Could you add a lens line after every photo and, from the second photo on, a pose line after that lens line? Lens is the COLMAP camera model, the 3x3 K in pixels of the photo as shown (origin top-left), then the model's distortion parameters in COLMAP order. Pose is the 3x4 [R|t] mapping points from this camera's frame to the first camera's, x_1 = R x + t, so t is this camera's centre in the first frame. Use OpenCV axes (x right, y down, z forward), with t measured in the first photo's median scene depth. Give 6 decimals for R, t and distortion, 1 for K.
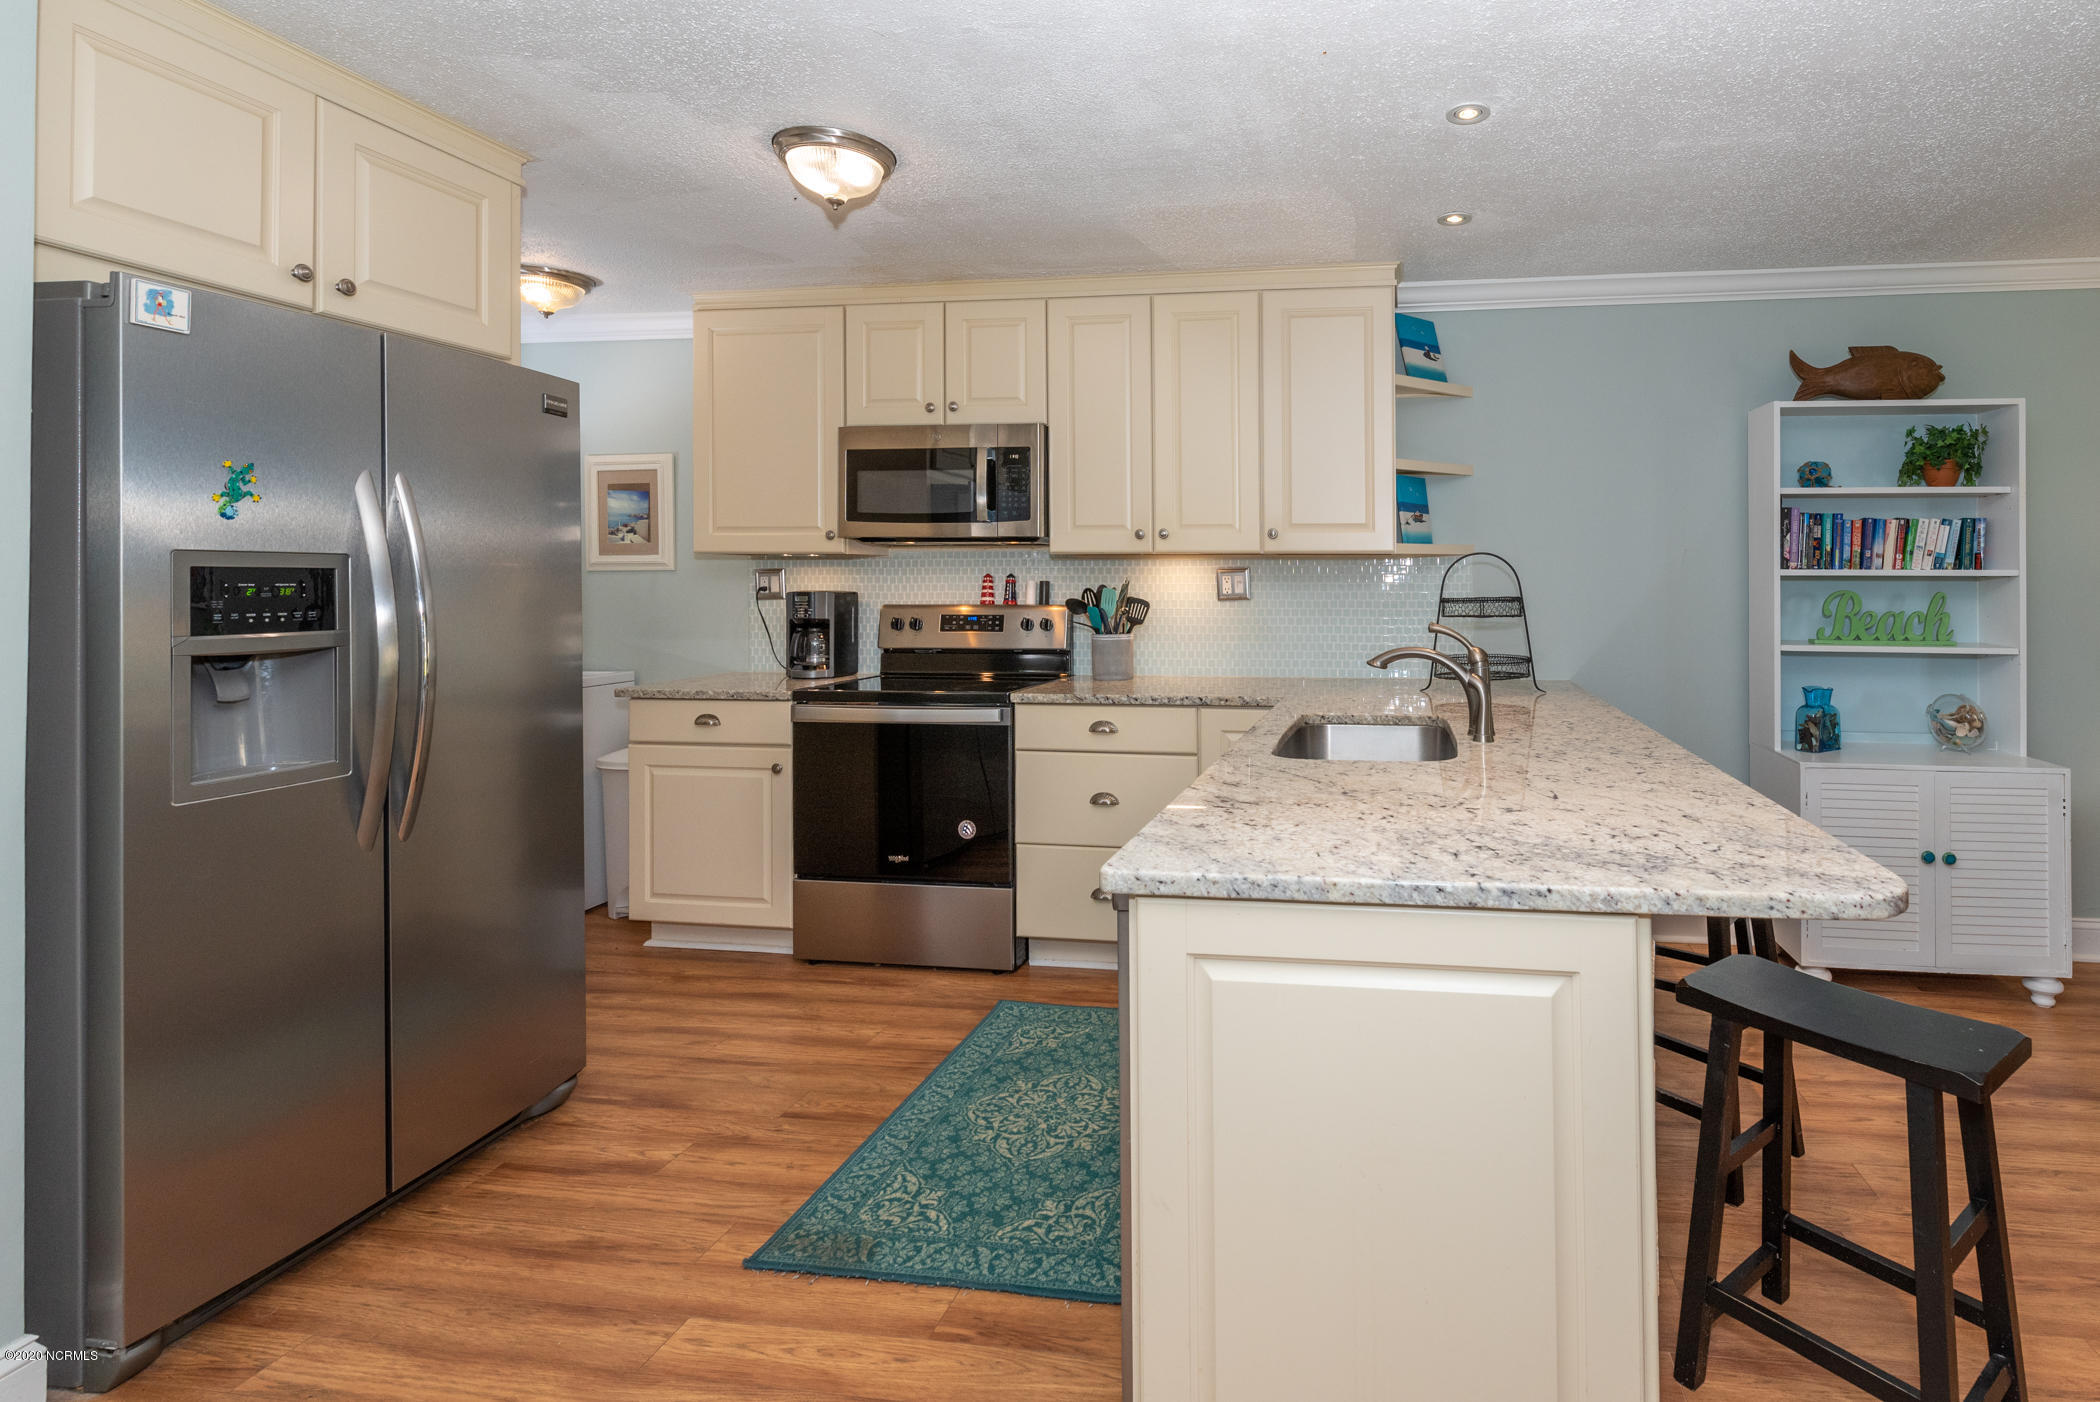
lens RADIAL K [[971.3, 0, 1049.8], [0, 971.3, 580.8], [0, 0, 1]] dist [0.000612, -0.000040]
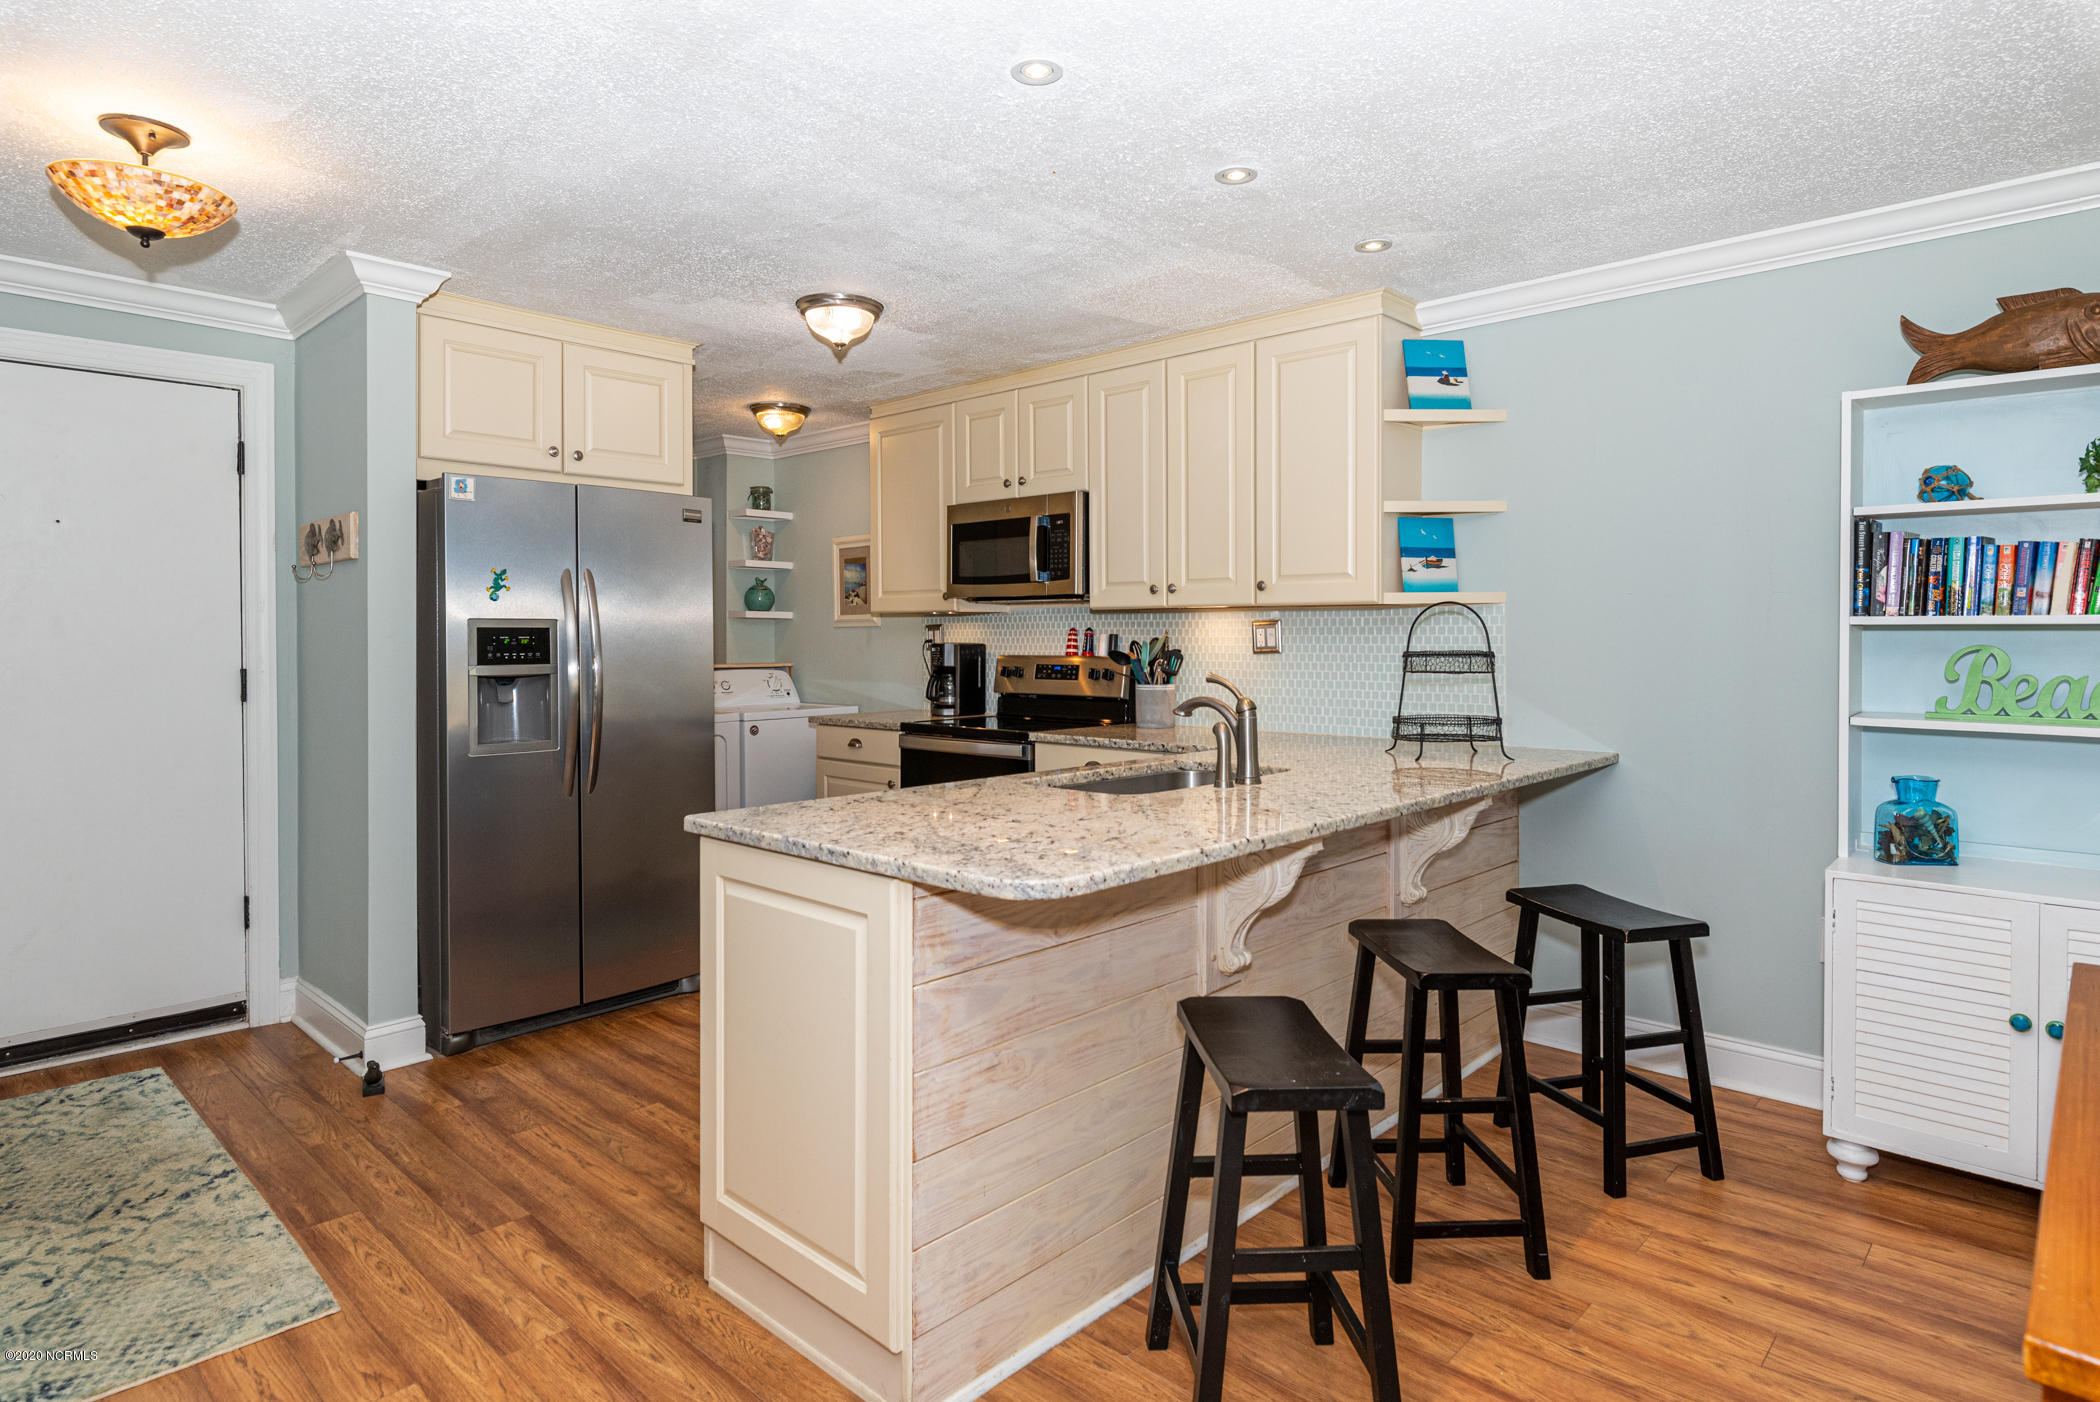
lens RADIAL K [[1141.7, 0, 1050.8], [0, 1141.7, 654.0], [0, 0, 1]] dist [0.000320, 0.000219]
pose [[0.812391, 0.007827, -0.583060, 0.731780], [0.002079, 0.999865, 0.016317, 0.001486], [0.583109, -0.014468, 0.812265, -0.072789]]
